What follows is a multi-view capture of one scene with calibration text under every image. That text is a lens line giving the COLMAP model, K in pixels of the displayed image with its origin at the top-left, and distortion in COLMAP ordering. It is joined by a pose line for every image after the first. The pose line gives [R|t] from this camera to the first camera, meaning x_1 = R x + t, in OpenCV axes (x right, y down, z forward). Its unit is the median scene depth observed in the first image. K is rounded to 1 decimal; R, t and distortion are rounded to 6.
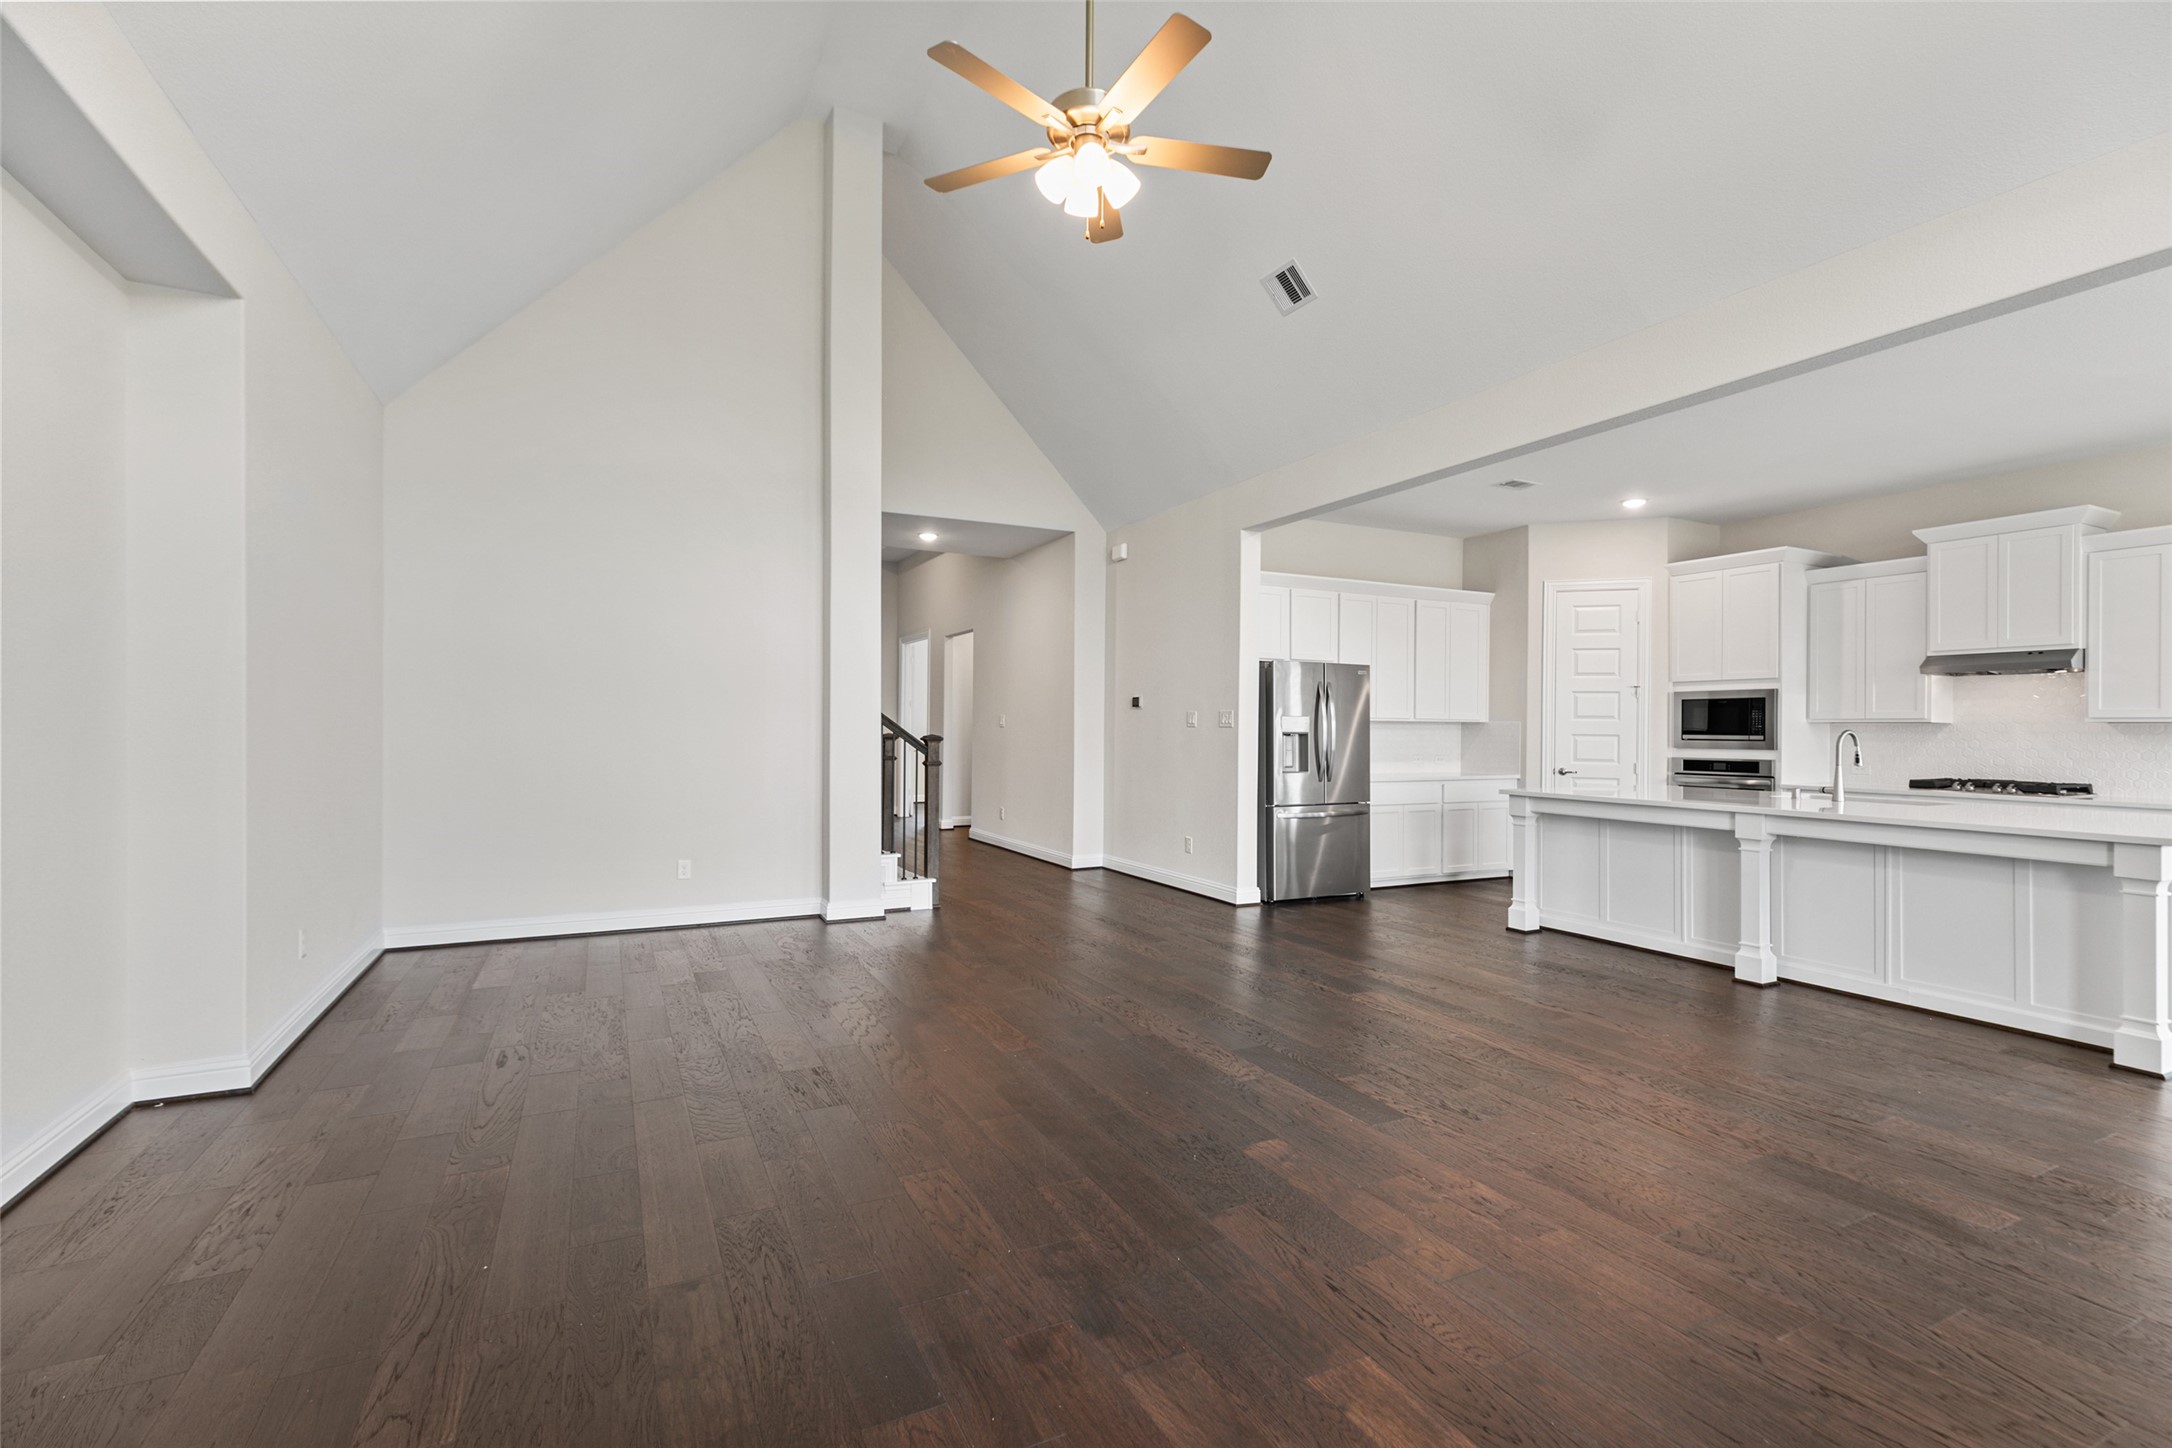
lens RADIAL K [[967.0, 0, 1077.3], [0, 967.0, 723.4], [0, 0, 1]] dist [0.005525, -0.000507]
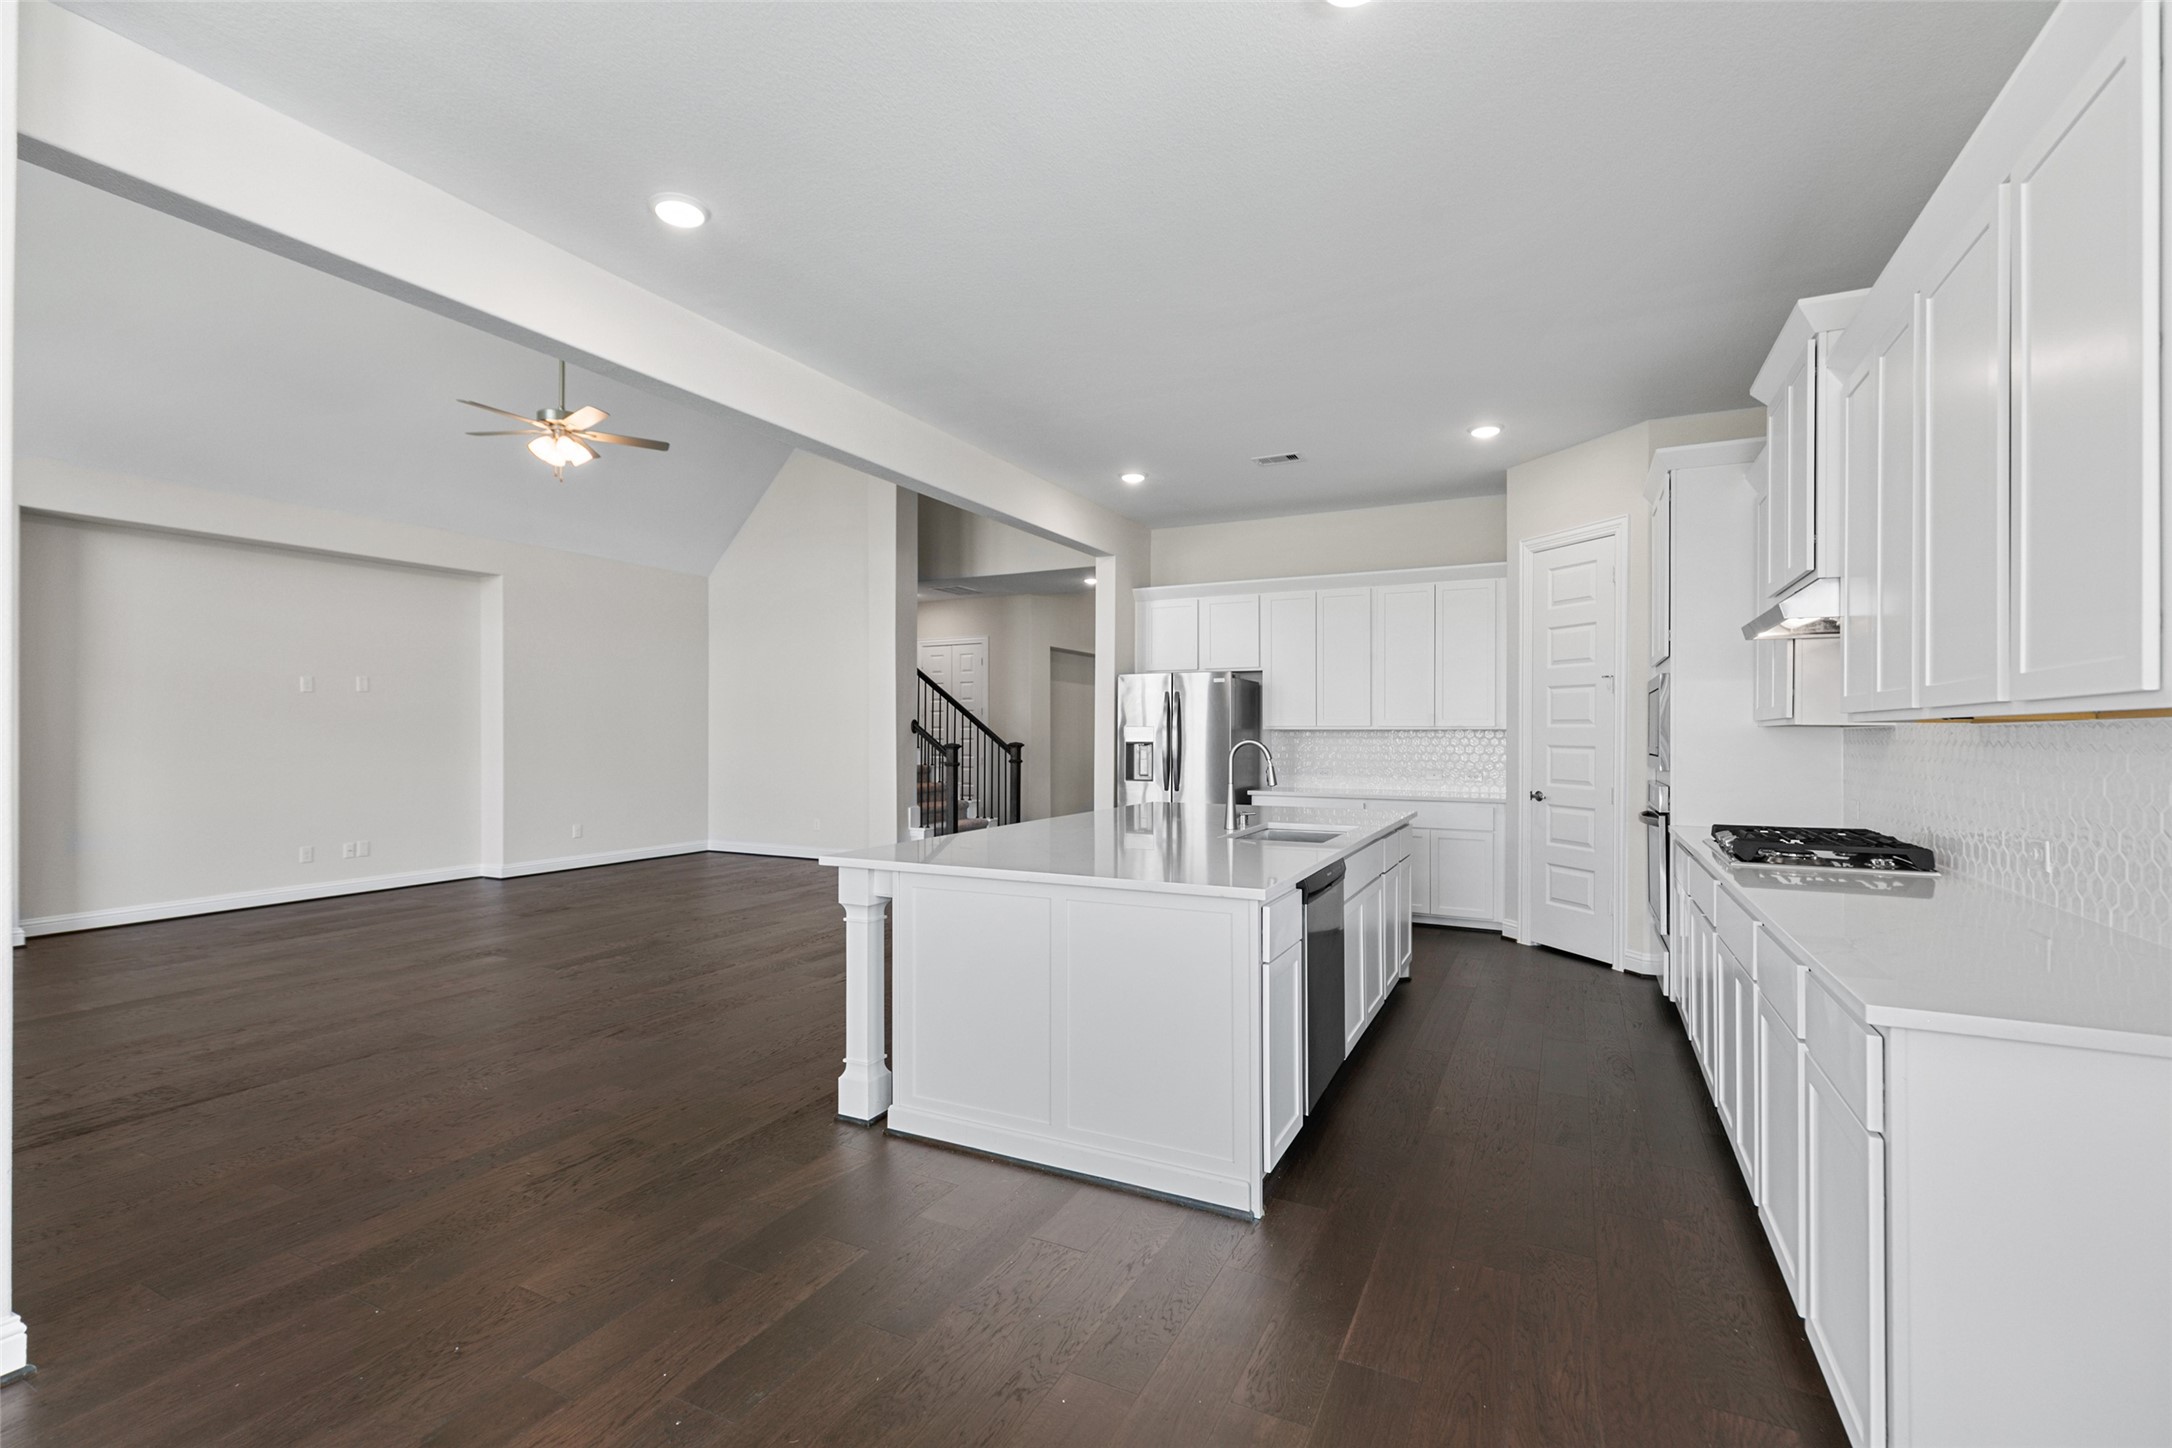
lens RADIAL K [[967.0, 0, 1077.3], [0, 967.0, 723.4], [0, 0, 1]] dist [0.005525, -0.000507]
pose [[0.599524, -0.014945, -0.800217, 1.008570], [0.006976, 0.999885, -0.013447, 0.002629], [0.800326, 0.002479, 0.599559, 0.319890]]
